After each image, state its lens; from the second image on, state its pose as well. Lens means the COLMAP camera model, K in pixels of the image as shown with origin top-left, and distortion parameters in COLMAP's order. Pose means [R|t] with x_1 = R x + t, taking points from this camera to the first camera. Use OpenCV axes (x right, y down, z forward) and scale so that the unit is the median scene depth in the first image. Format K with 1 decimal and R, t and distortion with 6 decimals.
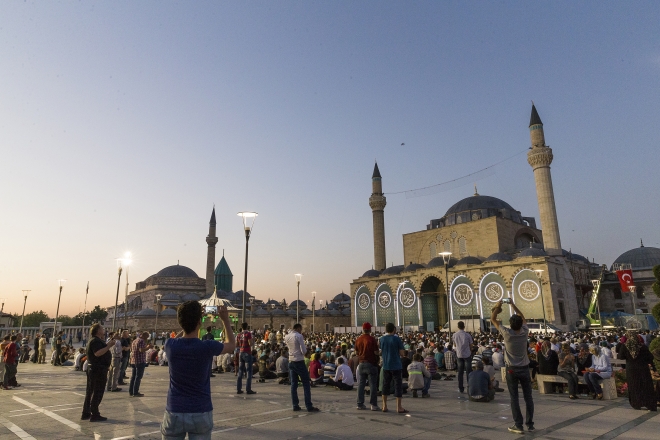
lens RADIAL K [[440.3, 0, 340.0], [0, 440.3, 231.8], [0, 0, 1]] dist [0.015349, 0.010521]
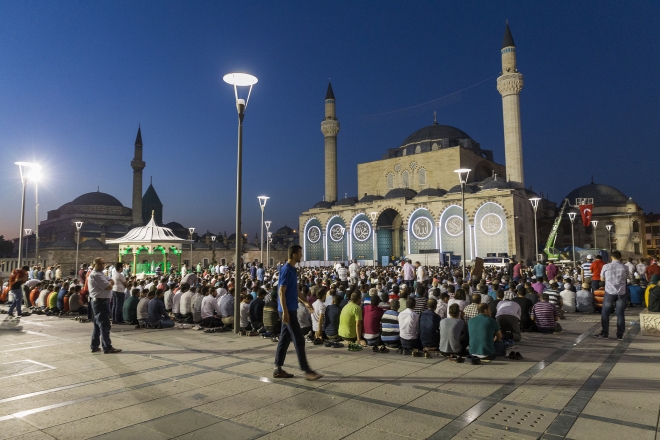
lens RADIAL K [[440.3, 0, 337.6], [0, 440.3, 234.0], [0, 0, 1]] dist [0.015349, 0.010521]
pose [[0.988956, 0.012154, 0.147713, -0.040506], [-0.034200, 0.988450, 0.147640, 0.020003], [-0.144213, -0.151061, 0.977949, 0.089433]]
